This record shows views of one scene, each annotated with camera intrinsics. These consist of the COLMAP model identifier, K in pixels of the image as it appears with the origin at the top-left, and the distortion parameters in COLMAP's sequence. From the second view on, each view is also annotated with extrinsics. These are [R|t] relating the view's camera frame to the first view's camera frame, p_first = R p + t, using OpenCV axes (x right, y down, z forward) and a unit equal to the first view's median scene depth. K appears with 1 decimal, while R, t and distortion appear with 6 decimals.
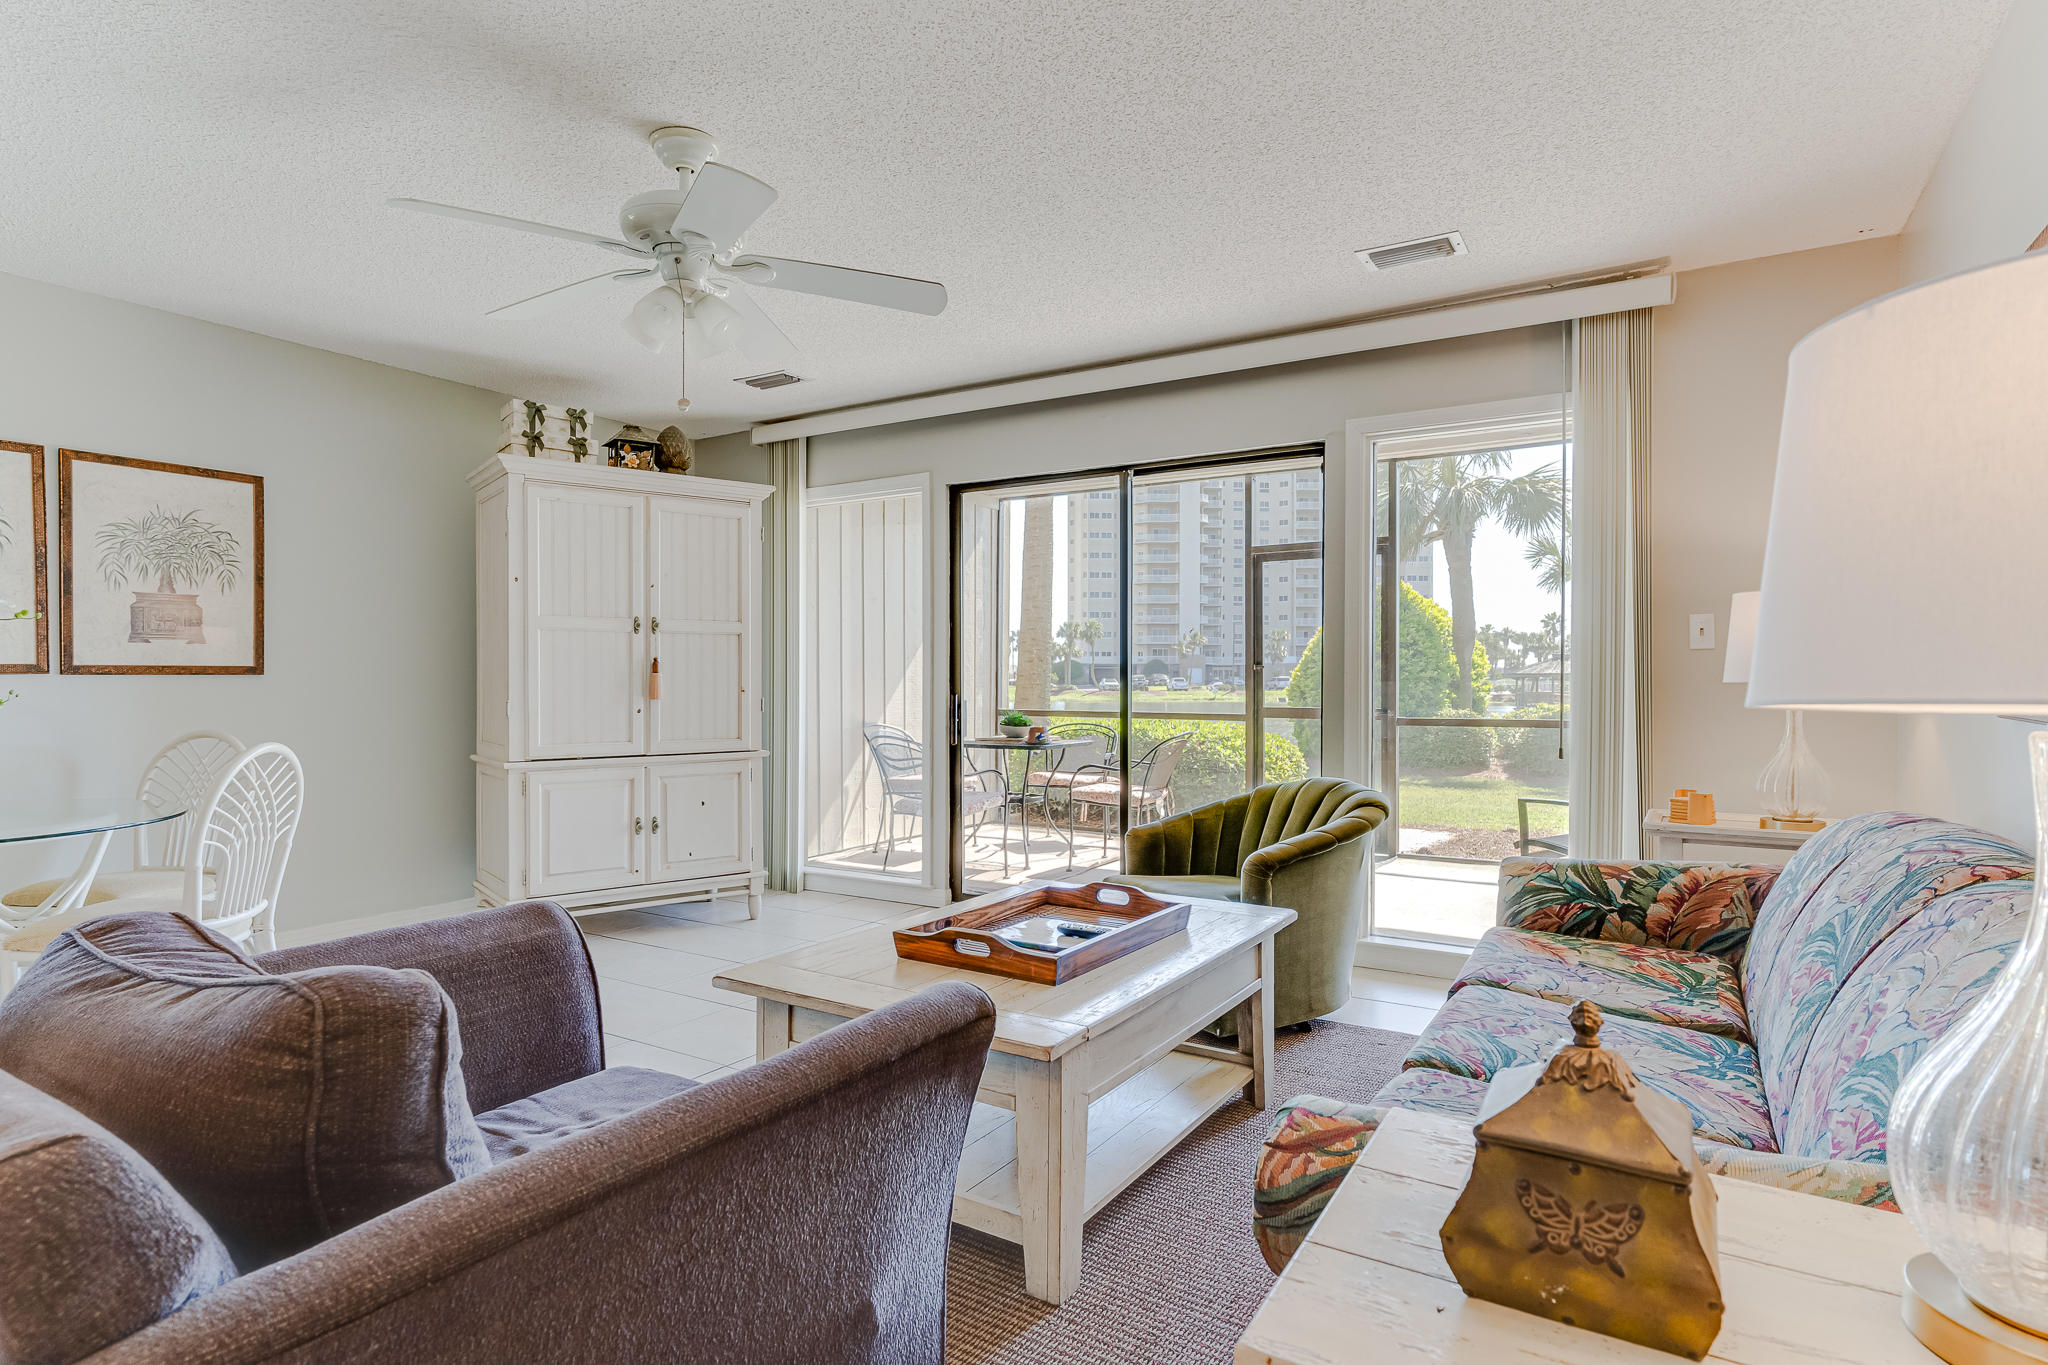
lens RADIAL K [[1092.4, 0, 1019.4], [0, 1092.4, 692.0], [0, 0, 1]] dist [0.025781, 0.000396]
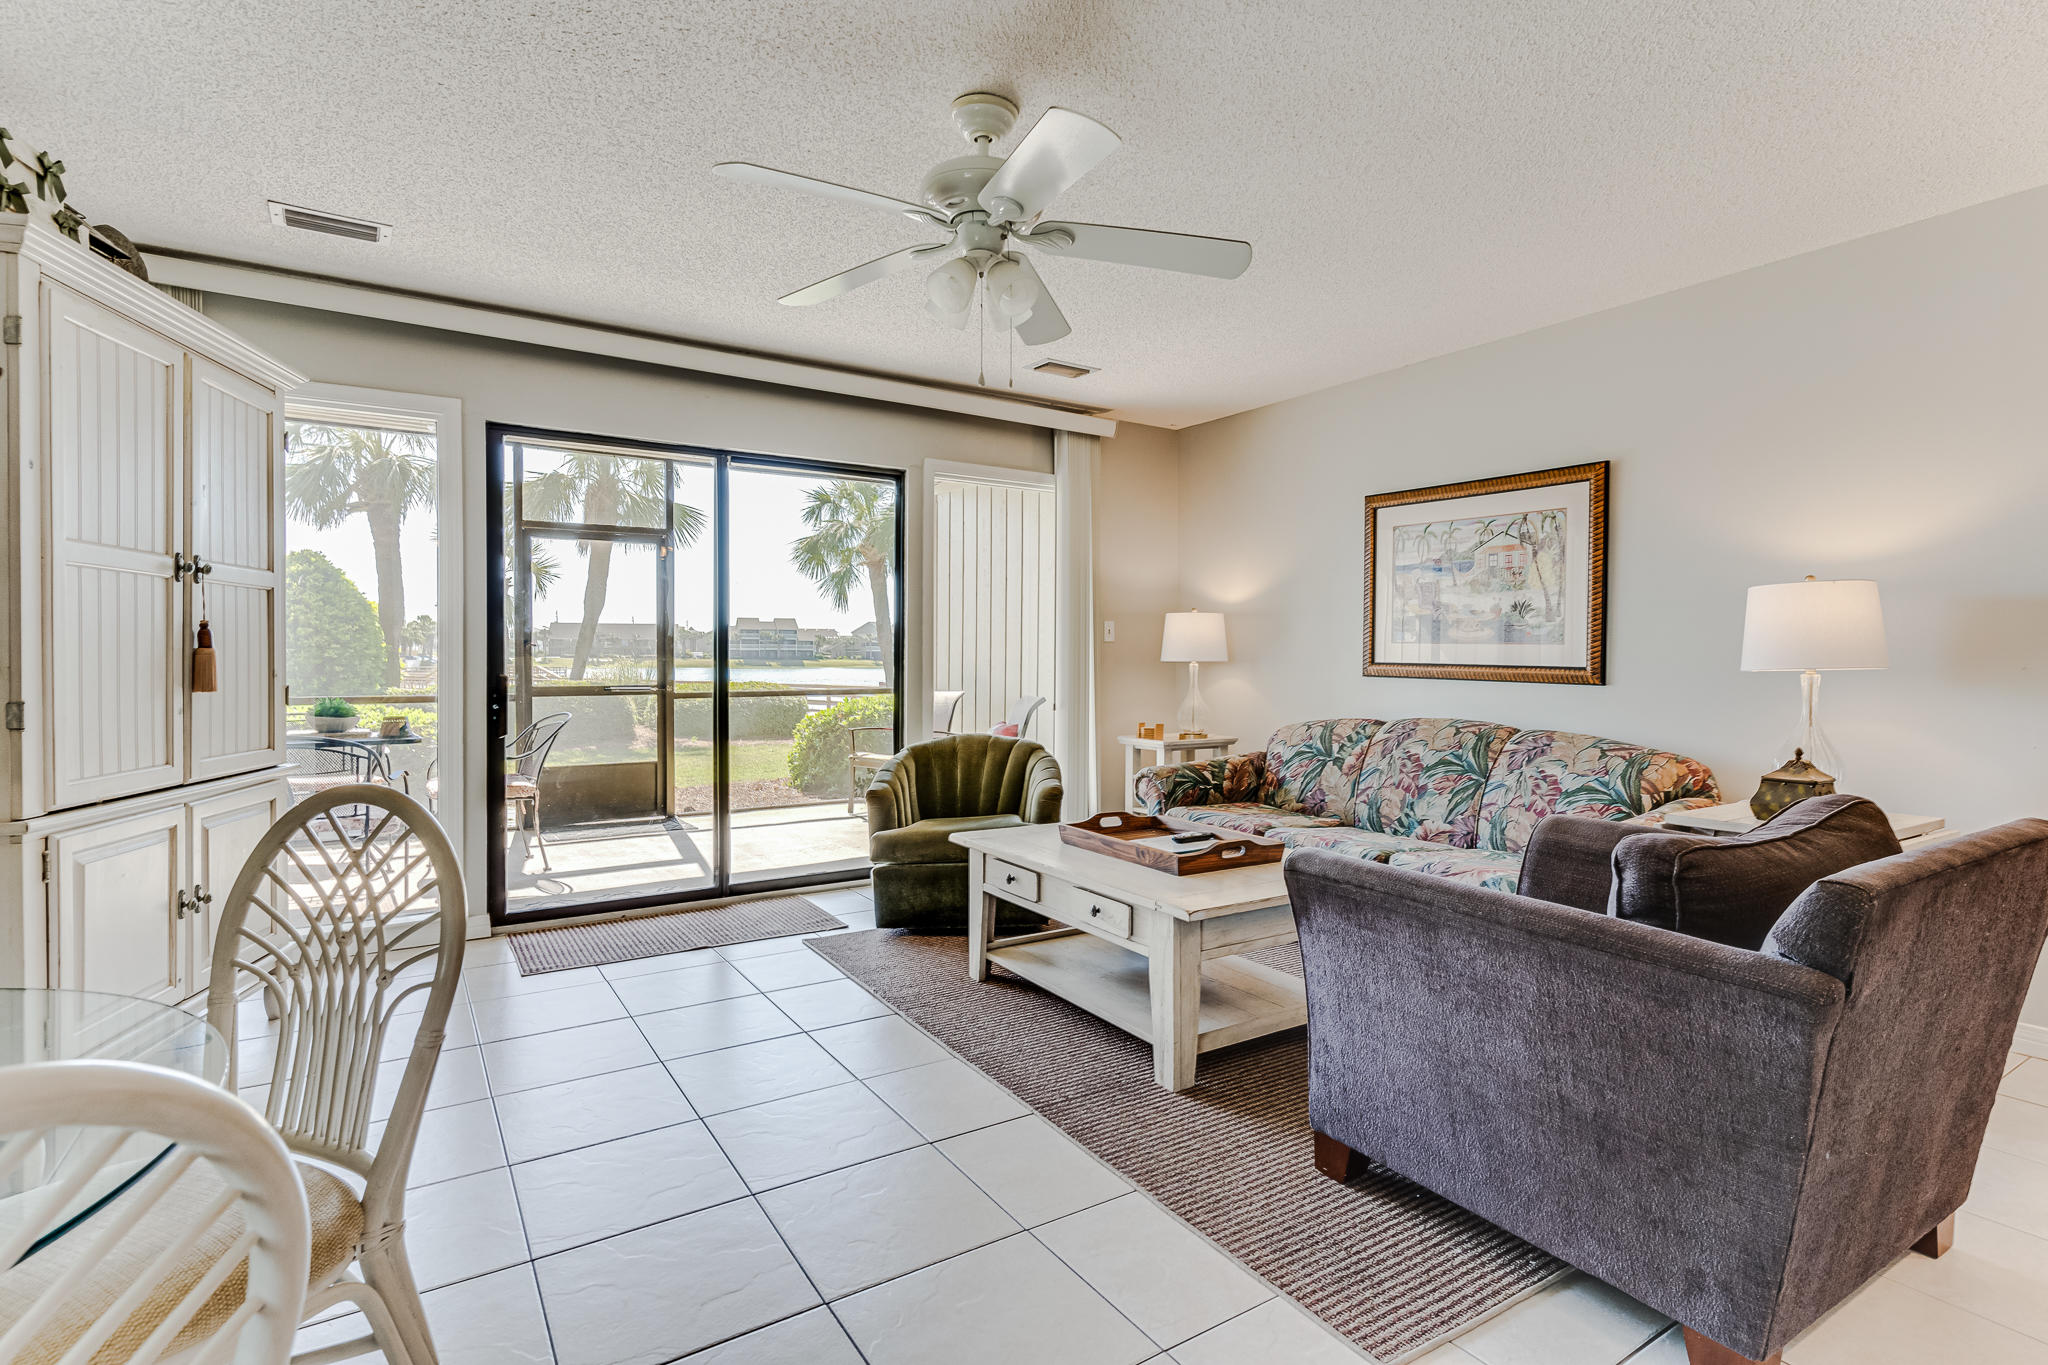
lens RADIAL K [[1048.1, 0, 1026.4], [0, 1048.1, 679.7], [0, 0, 1]] dist [0.003113, 0.000078]
pose [[0.396759, -0.017941, 0.917748, -0.696004], [0.007480, 0.999839, 0.016311, -0.006310], [-0.917892, 0.000393, 0.396829, 0.356051]]
